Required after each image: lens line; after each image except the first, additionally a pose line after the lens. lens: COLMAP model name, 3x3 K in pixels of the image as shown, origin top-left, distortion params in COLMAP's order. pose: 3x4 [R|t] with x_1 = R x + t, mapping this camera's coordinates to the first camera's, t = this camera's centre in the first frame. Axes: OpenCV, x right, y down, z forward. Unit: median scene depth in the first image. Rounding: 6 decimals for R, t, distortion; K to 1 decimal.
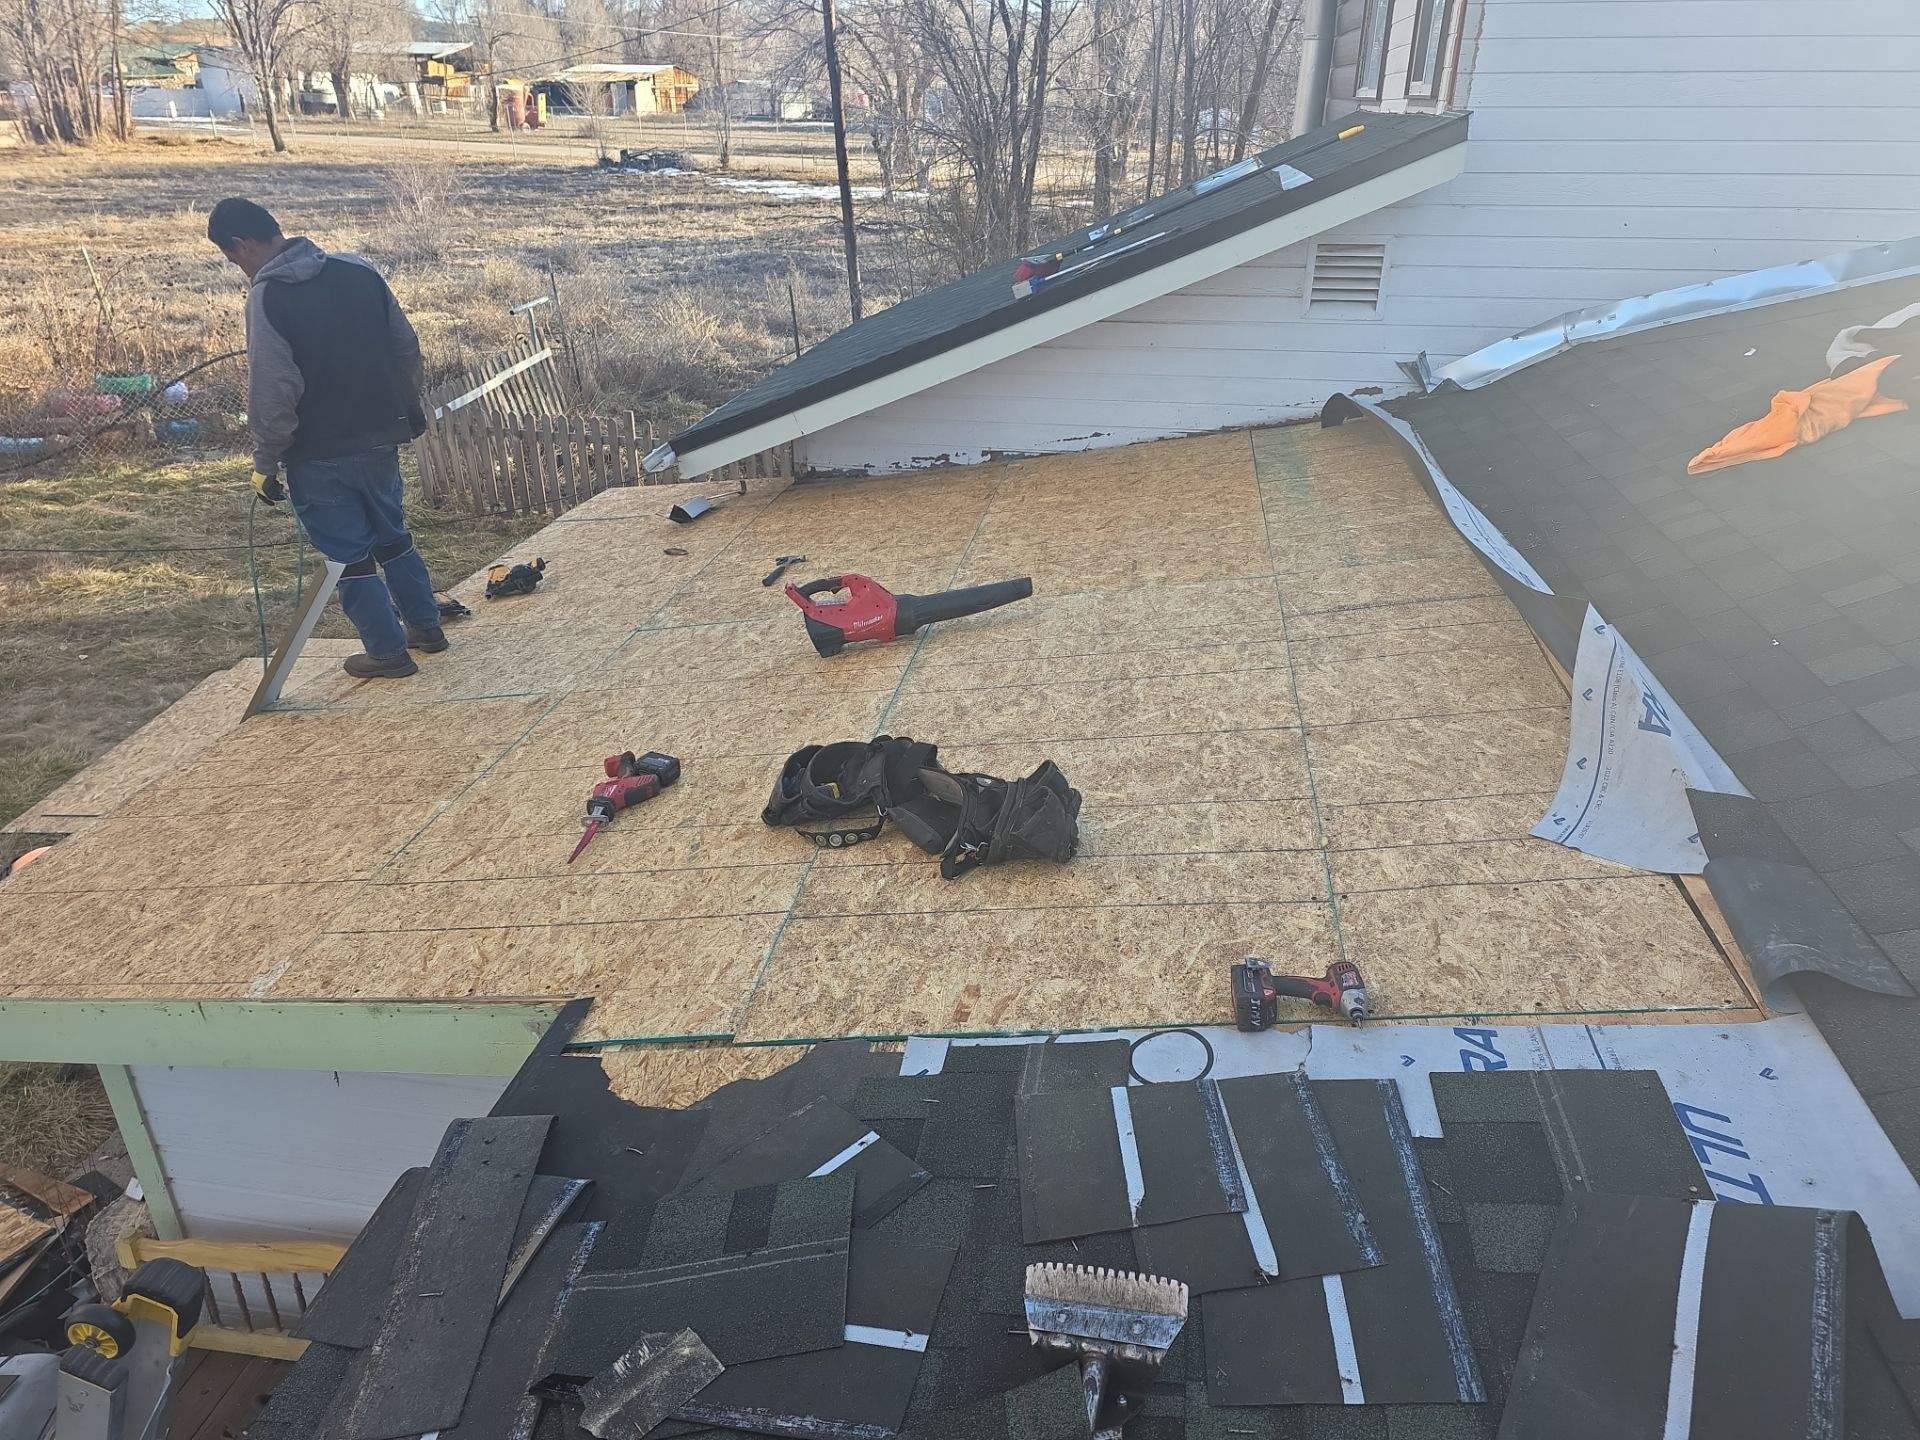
lens RADIAL K [[1360.2, 0, 929.5], [0, 1360.2, 714.3], [0, 0, 1]] dist [0.040040, -0.039226]
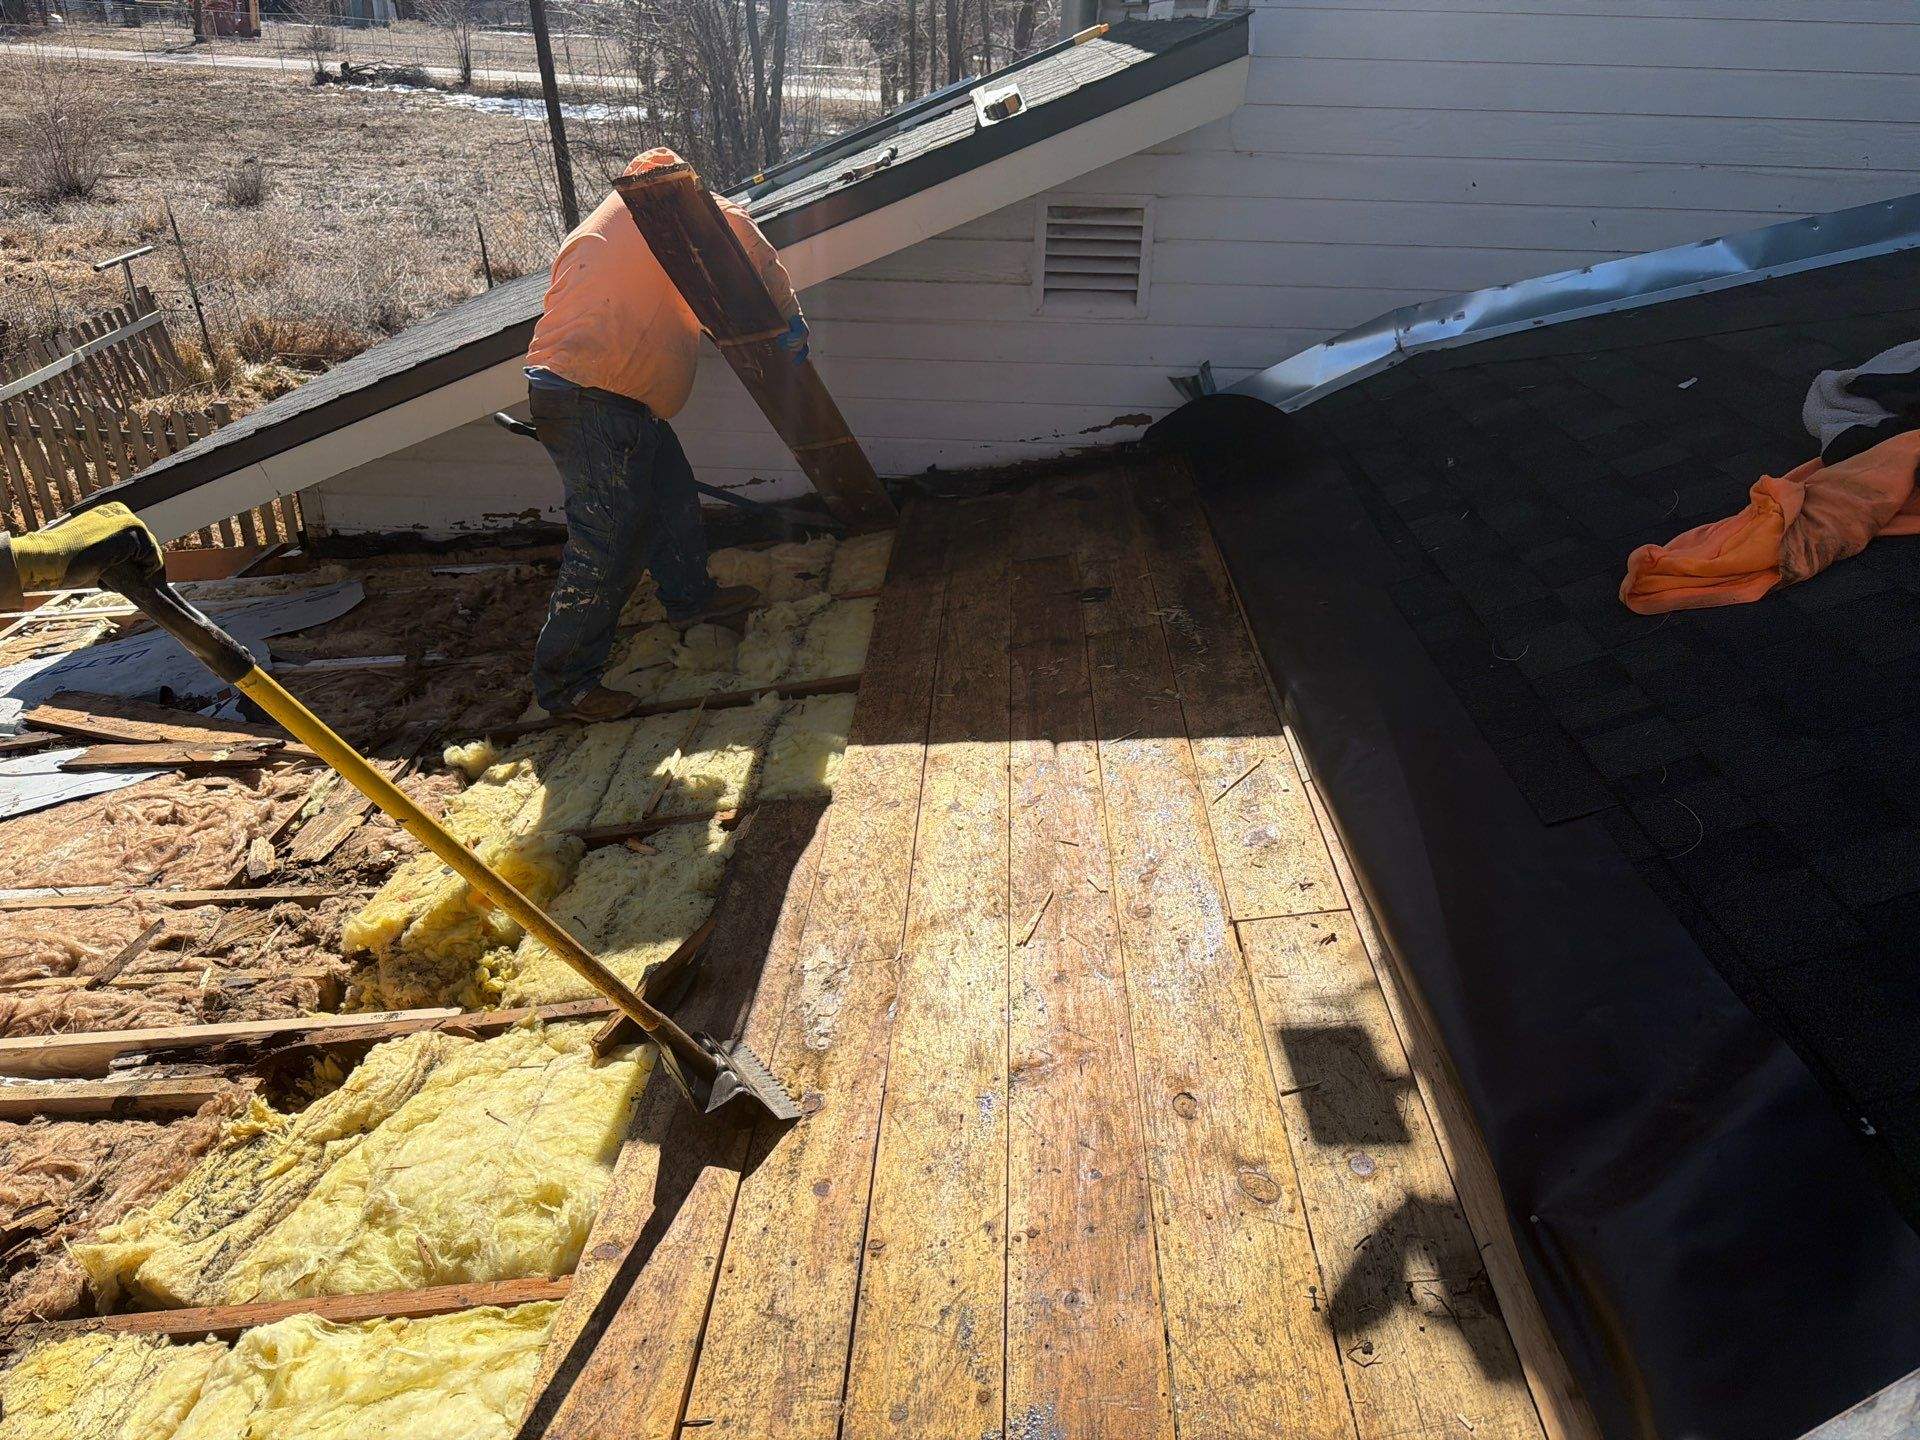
lens RADIAL K [[1377.0, 0, 983.8], [0, 1377.0, 689.7], [0, 0, 1]] dist [0.079702, -0.113637]
pose [[0.988848, -0.039588, 0.143568, 0.142733], [0.036384, 0.999028, 0.024873, -0.121931], [-0.144413, -0.019372, 0.989328, 0.318161]]
